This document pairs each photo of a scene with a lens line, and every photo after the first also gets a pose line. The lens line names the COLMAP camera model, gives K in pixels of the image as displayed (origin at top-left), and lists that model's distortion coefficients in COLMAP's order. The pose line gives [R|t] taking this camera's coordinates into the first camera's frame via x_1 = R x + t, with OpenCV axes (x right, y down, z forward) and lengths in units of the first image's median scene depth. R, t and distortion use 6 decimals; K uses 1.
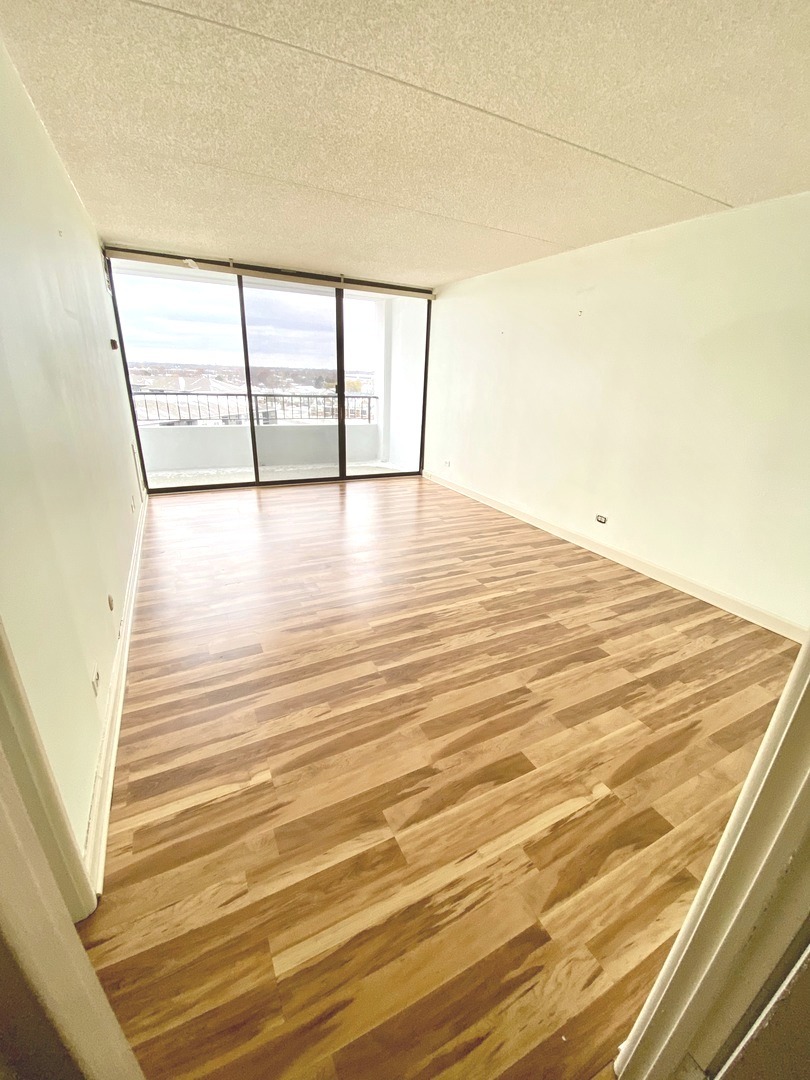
lens RADIAL K [[438.3, 0, 399.9], [0, 438.3, 541.7], [0, 0, 1]] dist [0.006394, -0.004882]
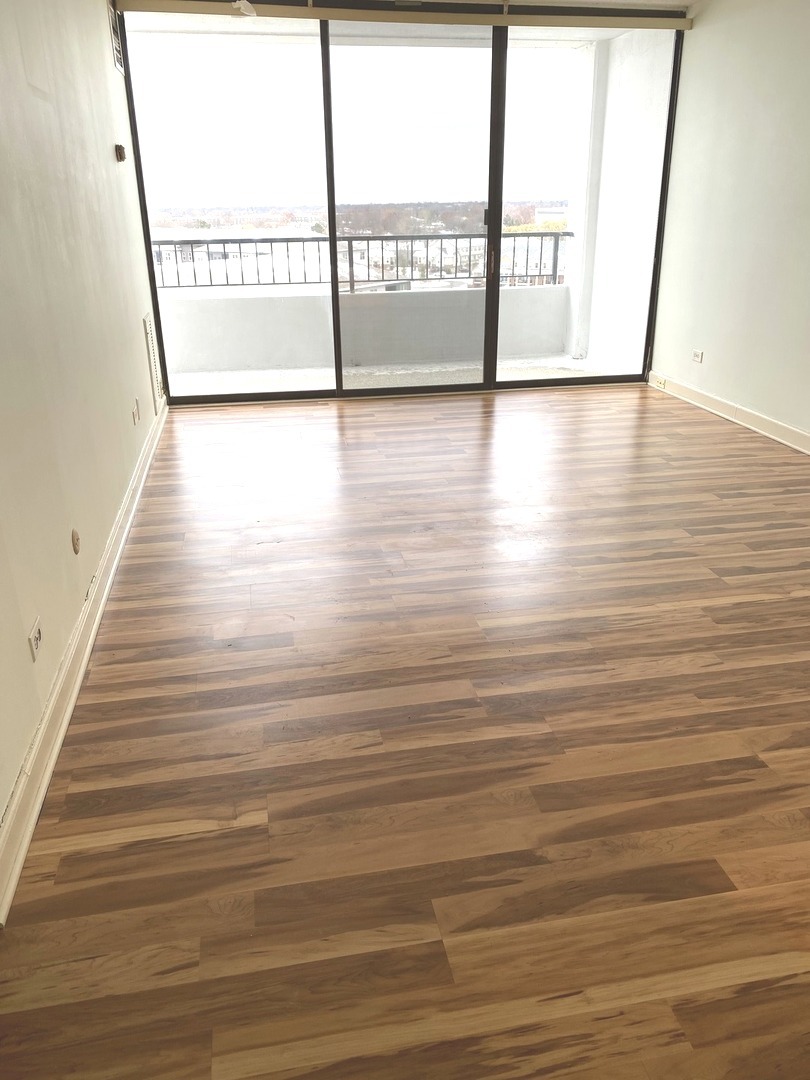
lens RADIAL K [[825.2, 0, 396.3], [0, 825.2, 539.7], [0, 0, 1]] dist [0.048528, -0.017629]
pose [[0.959111, 0.060324, -0.276529, 0.118434], [-0.057226, 0.998175, 0.019266, 0.072039], [0.277186, -0.002653, 0.960813, -0.045844]]
